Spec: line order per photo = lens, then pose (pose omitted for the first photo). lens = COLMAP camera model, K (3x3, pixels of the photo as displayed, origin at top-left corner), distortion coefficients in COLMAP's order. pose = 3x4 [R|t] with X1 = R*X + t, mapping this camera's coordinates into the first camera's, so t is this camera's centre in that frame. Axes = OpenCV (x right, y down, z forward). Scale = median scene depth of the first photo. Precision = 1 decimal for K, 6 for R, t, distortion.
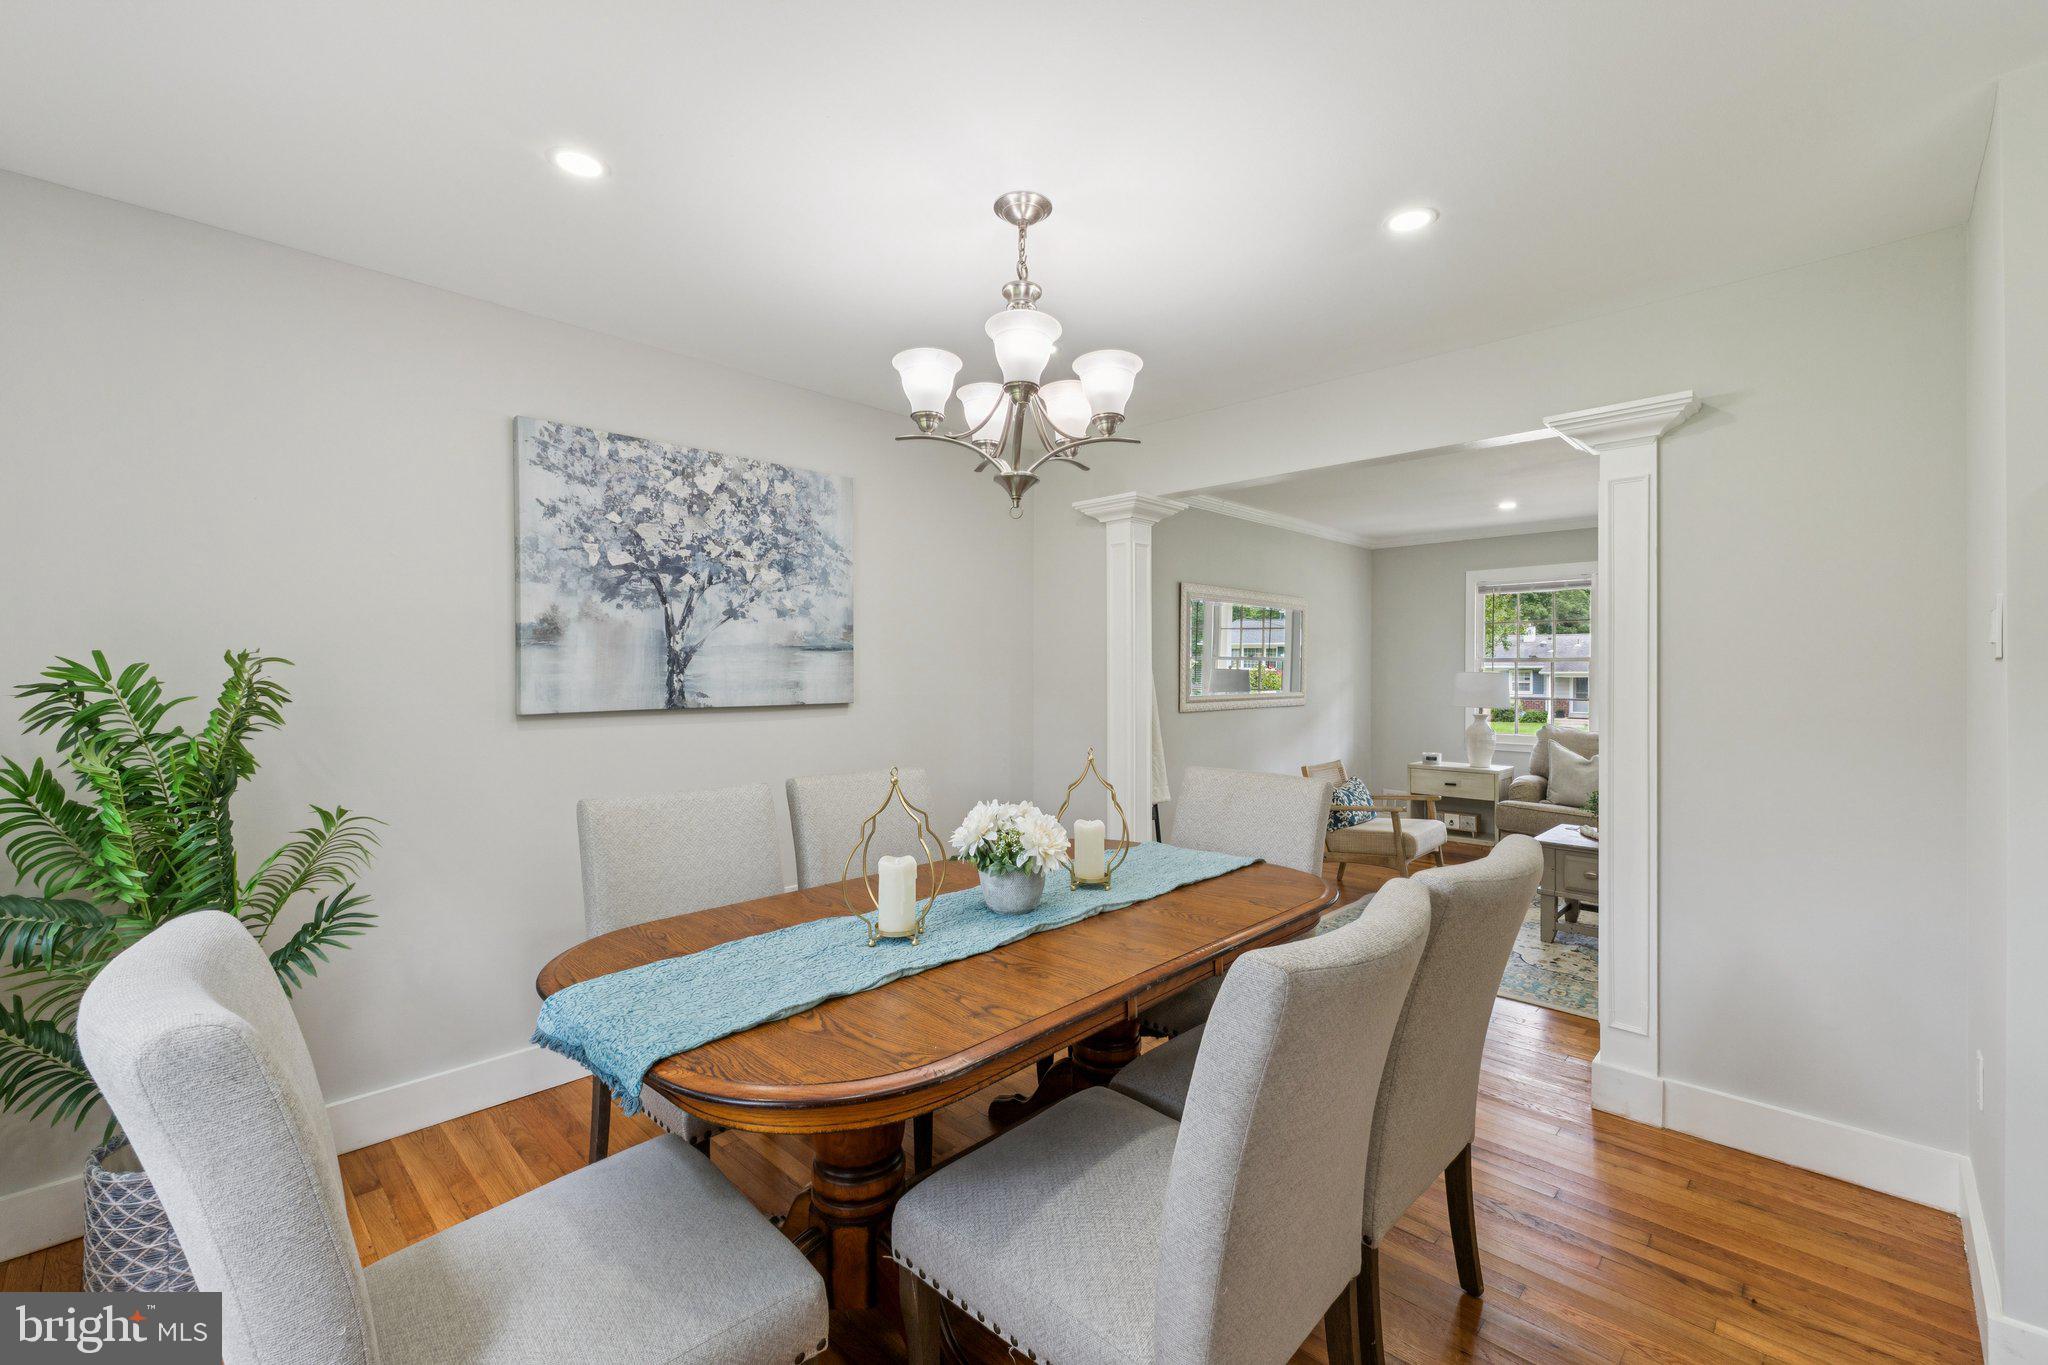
lens RADIAL K [[869.5, 0, 1029.9], [0, 869.5, 675.2], [0, 0, 1]] dist [0.008355, -0.001443]
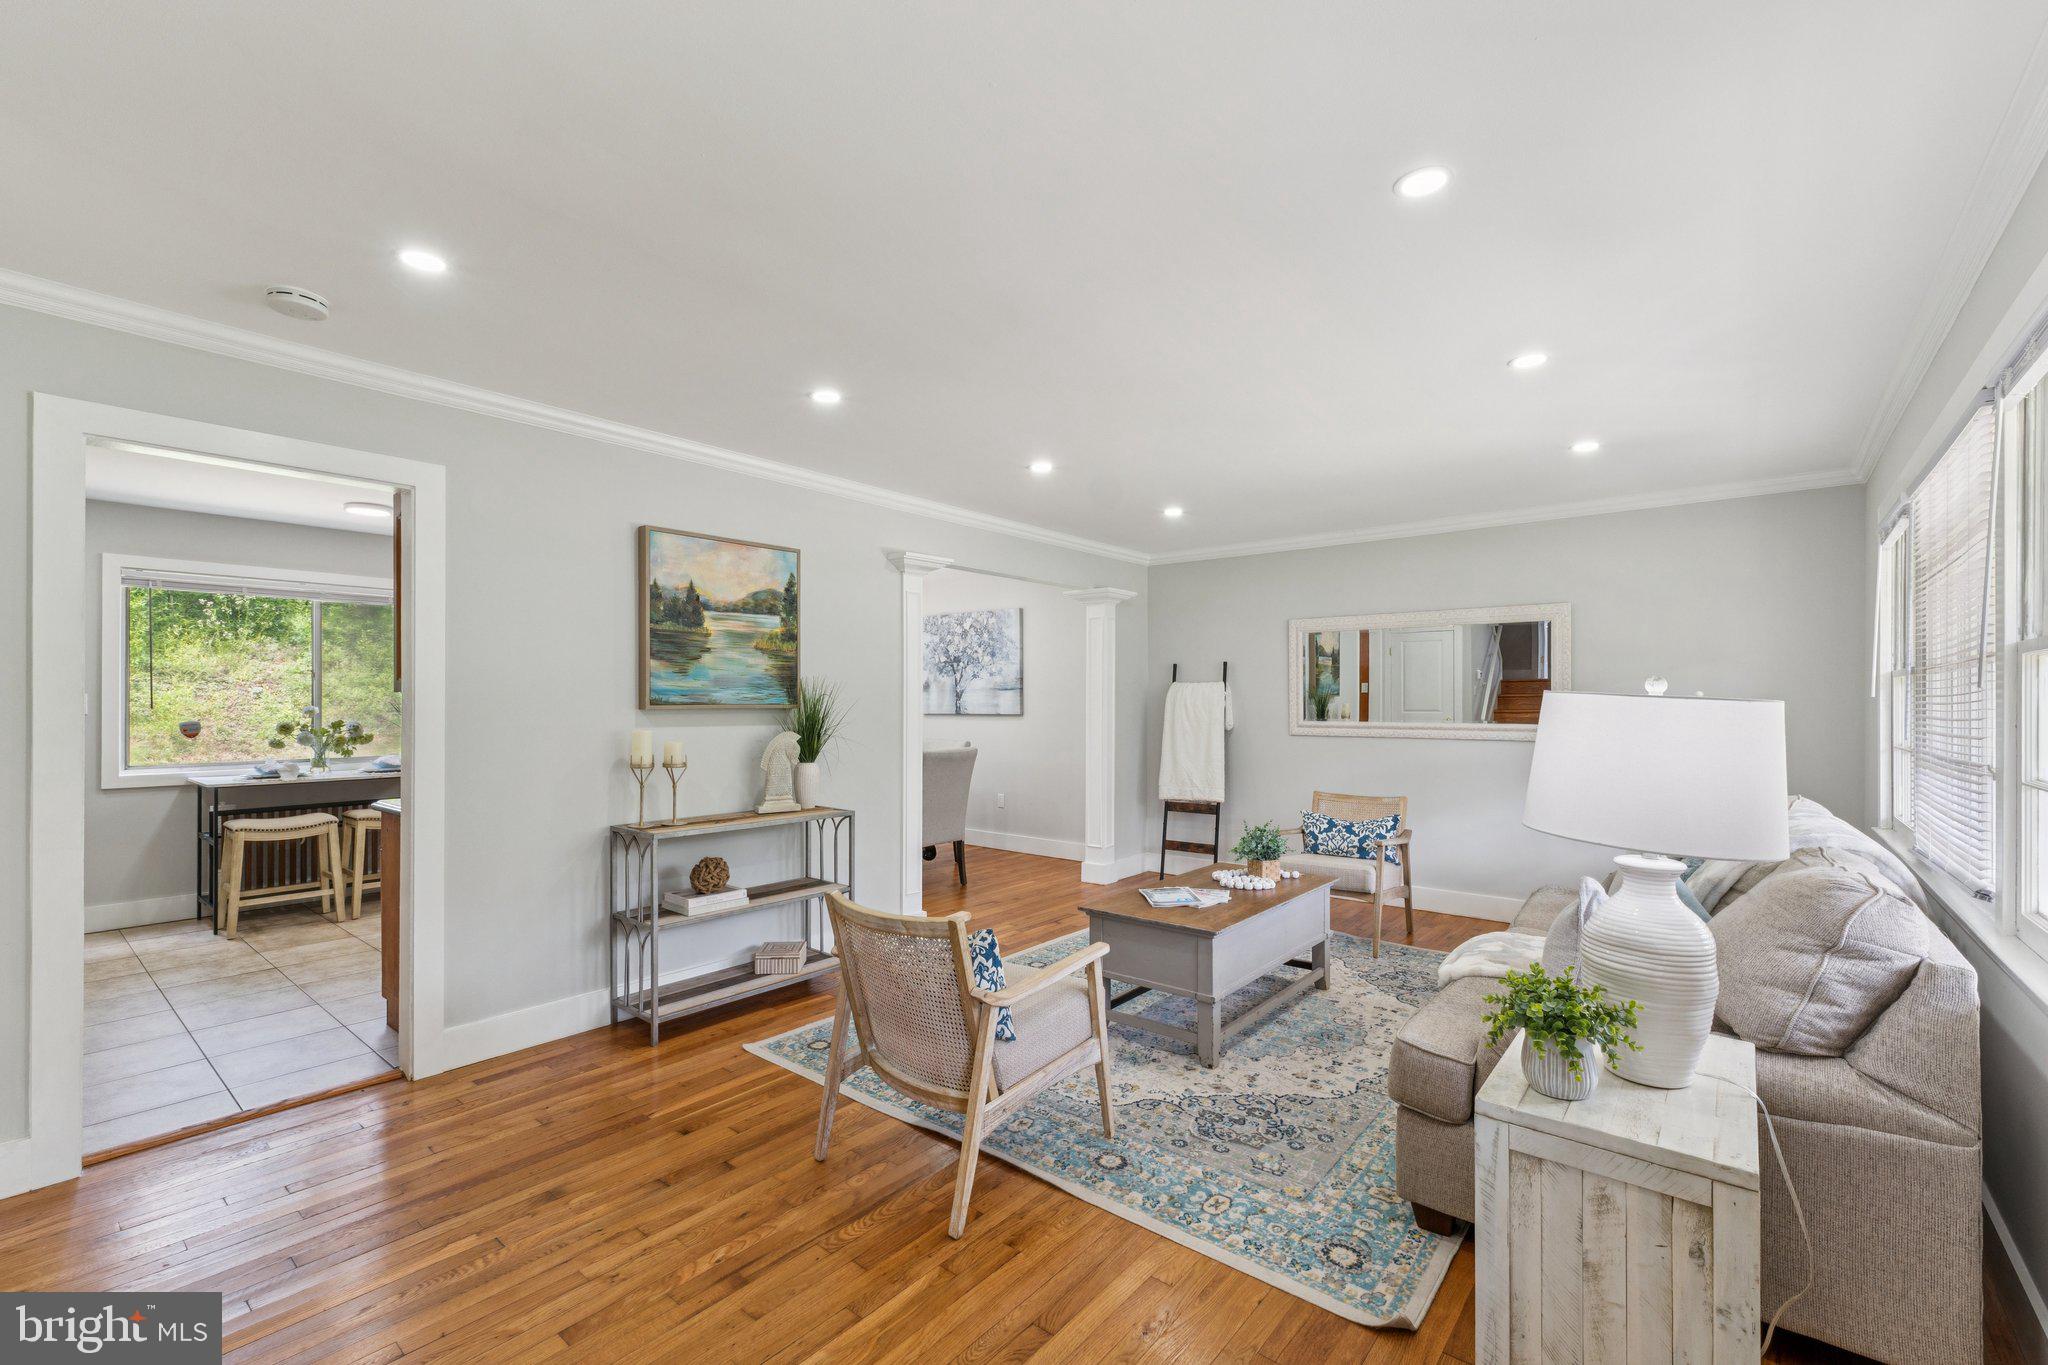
lens RADIAL K [[869.5, 0, 1037.3], [0, 869.5, 721.6], [0, 0, 1]] dist [0.008355, -0.001443]
pose [[0.096472, 0.023159, -0.995066, 2.308964], [-0.007192, 0.999719, 0.022570, 0.001534], [0.995310, 0.004980, 0.096611, 1.013739]]
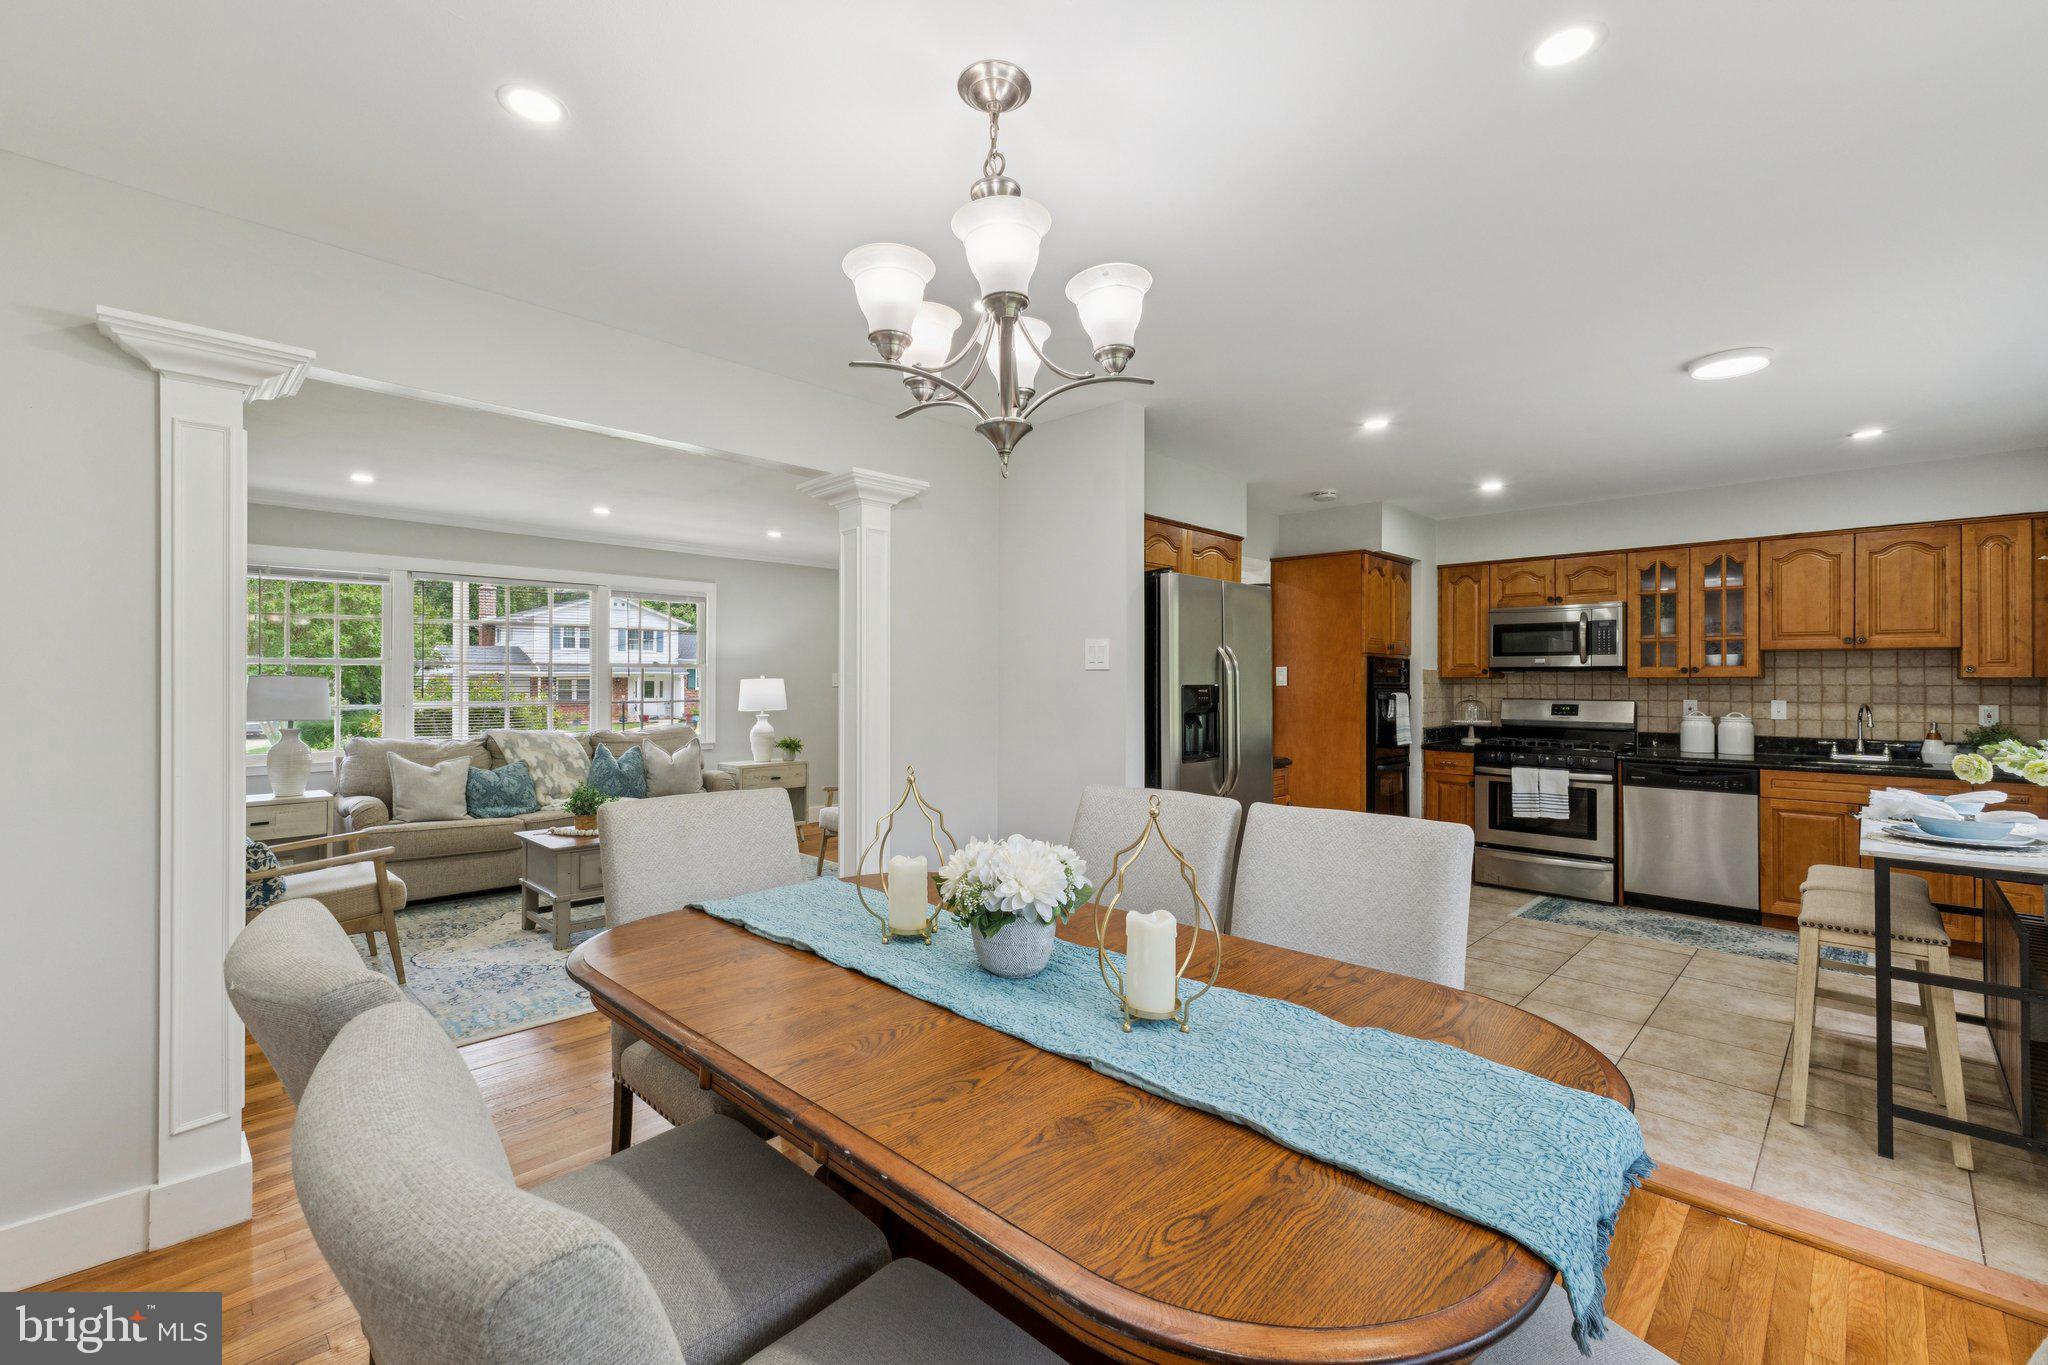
lens RADIAL K [[869.5, 0, 1028.0], [0, 869.5, 675.5], [0, 0, 1]] dist [0.008355, -0.001443]
pose [[0.001269, 0.004031, 0.999991, -0.578287], [0.000829, 0.999992, -0.004032, 0.001243], [-0.999999, 0.000834, 0.001265, 0.681905]]
